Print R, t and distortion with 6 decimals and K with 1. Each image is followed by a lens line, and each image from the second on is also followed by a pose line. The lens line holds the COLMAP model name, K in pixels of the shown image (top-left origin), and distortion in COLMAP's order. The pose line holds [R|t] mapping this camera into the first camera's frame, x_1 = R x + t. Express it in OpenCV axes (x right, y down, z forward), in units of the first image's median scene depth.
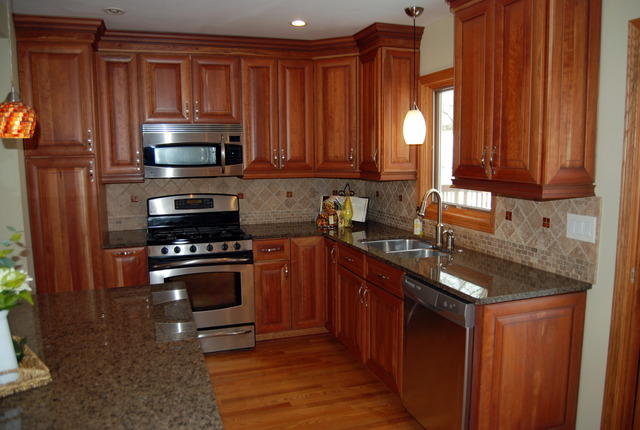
lens RADIAL K [[508.1, 0, 320.6], [0, 508.1, 214.4], [0, 0, 1]] dist [-0.042623, -0.006731]
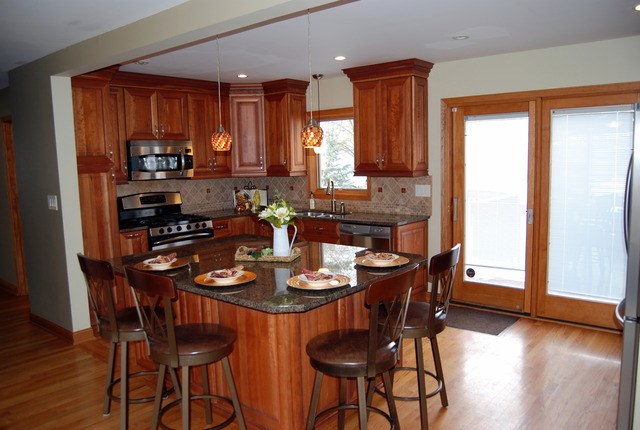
lens RADIAL K [[508.1, 0, 318.5], [0, 508.1, 215.6], [0, 0, 1]] dist [-0.042623, -0.006731]
pose [[0.858055, -0.071247, 0.508592, -0.685550], [0.079704, 0.996805, 0.005168, 0.060217], [-0.507335, 0.036102, 0.860992, -0.450878]]
